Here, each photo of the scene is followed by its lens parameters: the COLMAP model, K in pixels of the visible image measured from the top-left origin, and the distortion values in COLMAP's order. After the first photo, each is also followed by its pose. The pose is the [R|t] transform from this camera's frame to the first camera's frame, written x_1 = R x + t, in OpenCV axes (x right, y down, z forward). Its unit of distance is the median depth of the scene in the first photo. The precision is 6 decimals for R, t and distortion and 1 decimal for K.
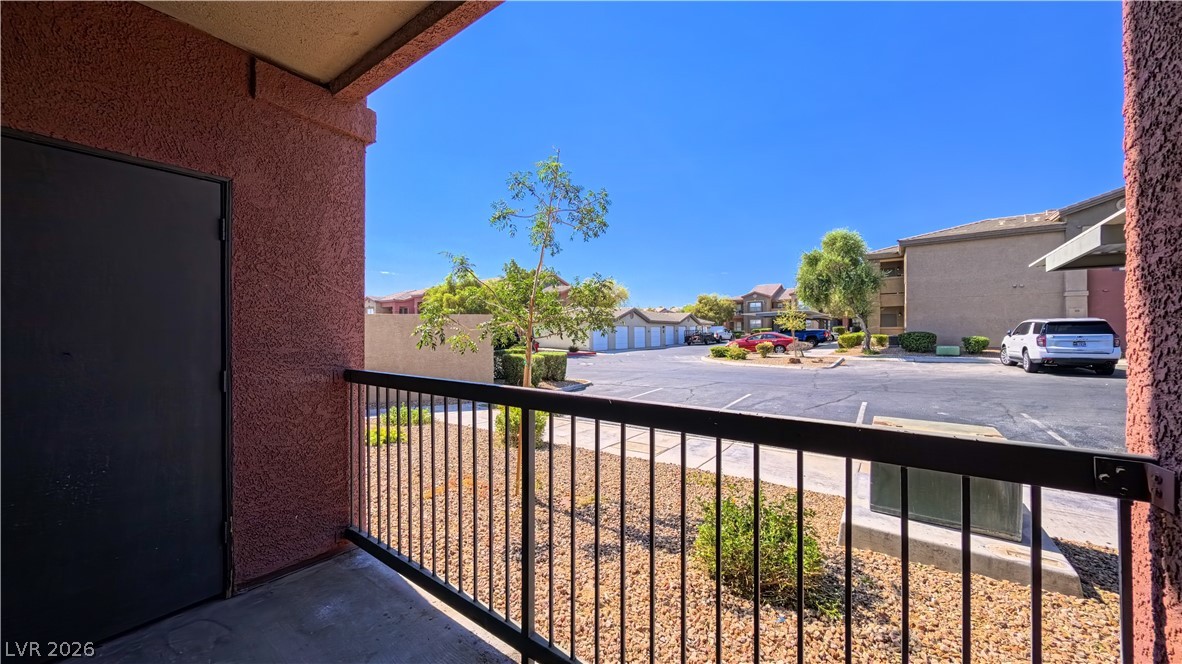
lens RADIAL K [[411.6, 0, 589.3], [0, 411.6, 333.5], [0, 0, 1]] dist [0.000421, -0.000423]
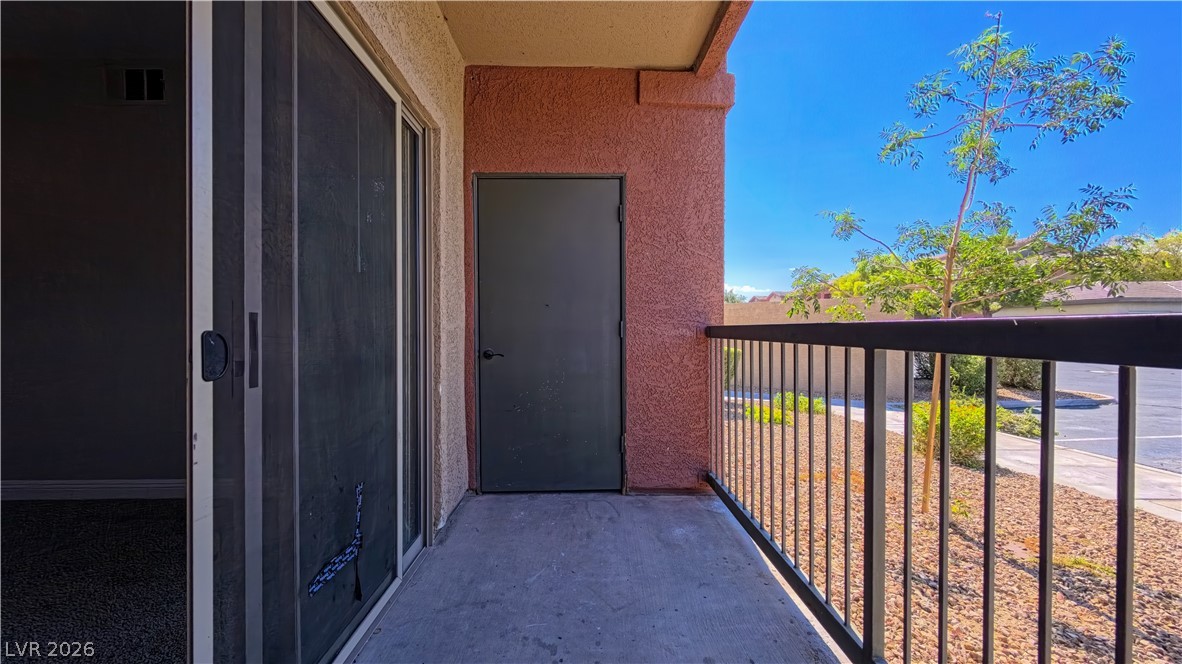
lens RADIAL K [[411.6, 0, 590.5], [0, 411.6, 331.7], [0, 0, 1]] dist [0.000421, -0.000423]
pose [[0.613081, 0.007898, -0.789981, 0.076524], [-0.000296, 0.999952, 0.009768, 0.093253], [0.790020, -0.005754, 0.613054, 0.097979]]
